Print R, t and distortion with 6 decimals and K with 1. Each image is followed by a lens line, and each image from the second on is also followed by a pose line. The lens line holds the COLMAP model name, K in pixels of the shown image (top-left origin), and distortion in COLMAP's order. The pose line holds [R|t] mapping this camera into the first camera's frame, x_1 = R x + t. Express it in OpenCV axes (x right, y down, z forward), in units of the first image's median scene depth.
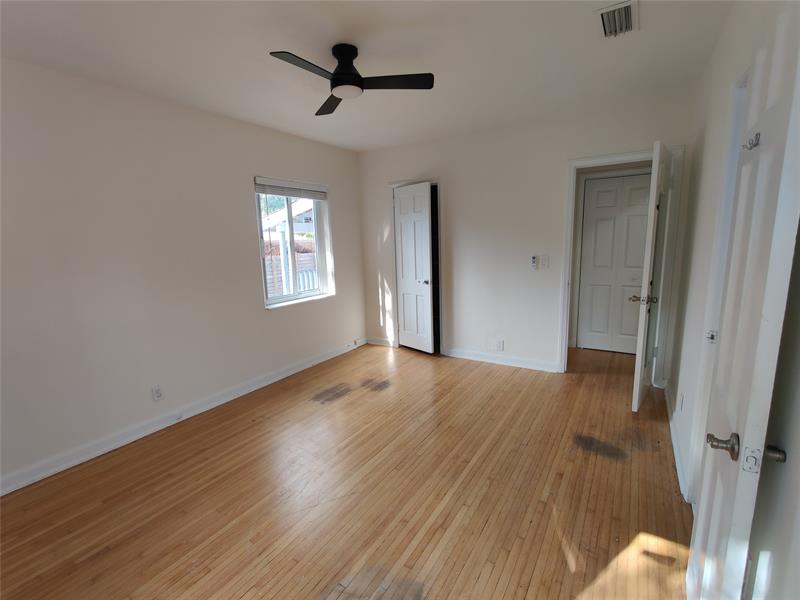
lens RADIAL K [[372.4, 0, 397.6], [0, 372.4, 301.6], [0, 0, 1]] dist [0.001482, -0.002019]
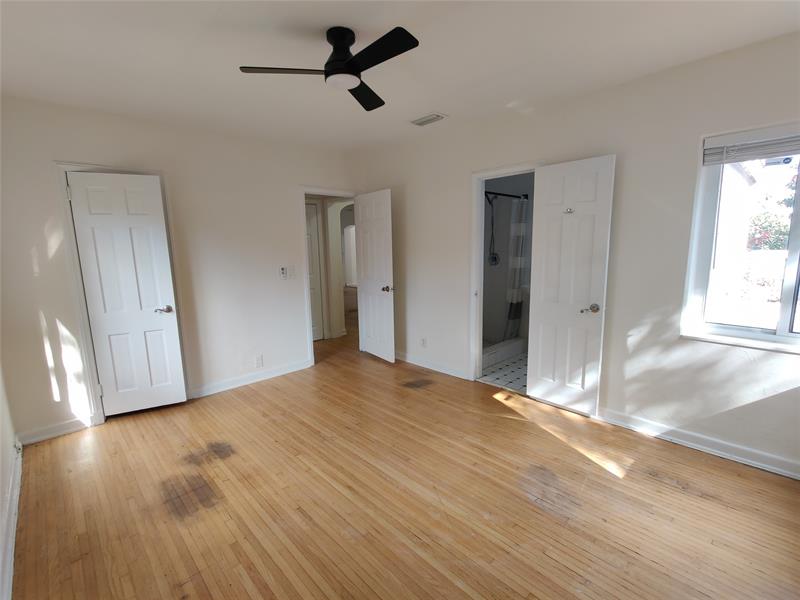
lens RADIAL K [[372.4, 0, 397.6], [0, 372.4, 302.1], [0, 0, 1]] dist [0.001482, -0.002019]
pose [[0.239207, -0.124576, 0.962944, -0.654395], [0.178802, 0.980427, 0.082421, -0.057845], [-0.954364, 0.152460, 0.256799, 0.457928]]
